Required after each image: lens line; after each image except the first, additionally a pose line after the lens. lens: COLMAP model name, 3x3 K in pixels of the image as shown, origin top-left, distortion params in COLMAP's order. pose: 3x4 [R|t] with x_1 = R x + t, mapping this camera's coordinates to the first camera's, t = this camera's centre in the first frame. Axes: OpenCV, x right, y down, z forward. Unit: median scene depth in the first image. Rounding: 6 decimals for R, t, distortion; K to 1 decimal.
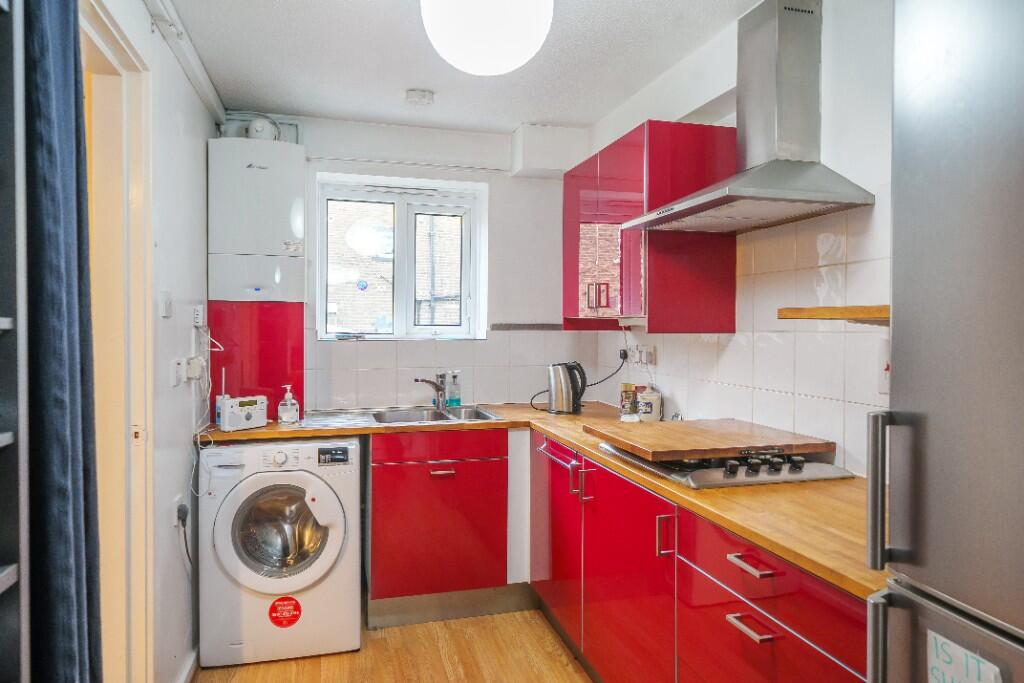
lens RADIAL K [[642.7, 0, 512.0], [0, 642.7, 341.5], [0, 0, 1]] dist [0.020432, 0.000190]
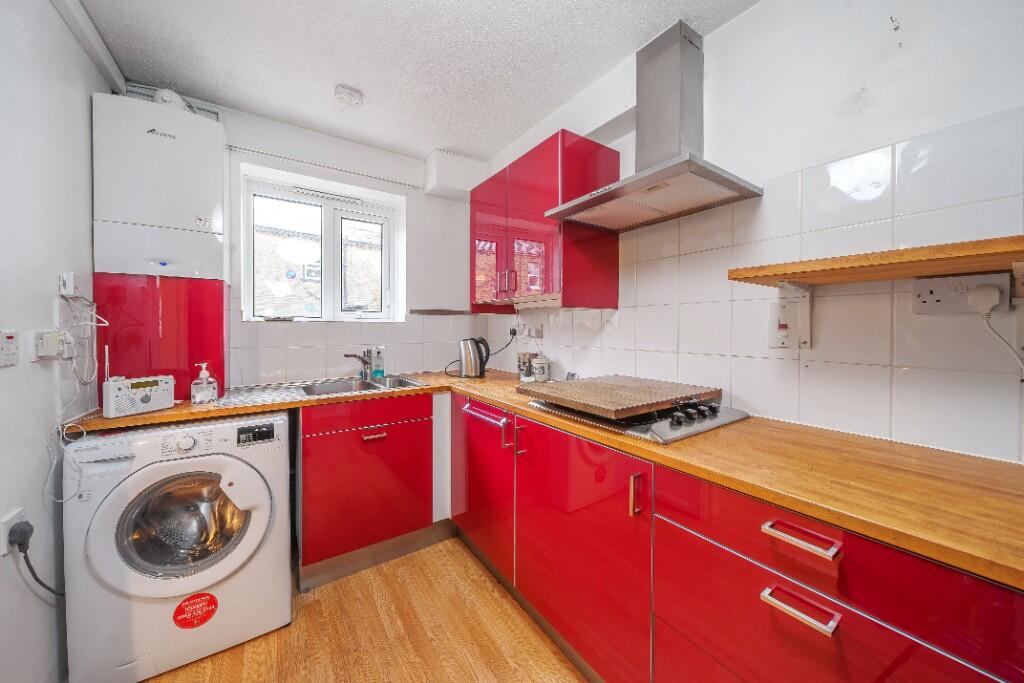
lens RADIAL K [[349.4, 0, 511.8], [0, 349.4, 333.1], [0, 0, 1]] dist [-0.000059, -0.000033]
pose [[0.946158, -0.010543, 0.323534, -0.078424], [0.014639, 0.999841, -0.010229, 0.035344], [-0.323374, 0.014414, 0.946161, 0.357019]]
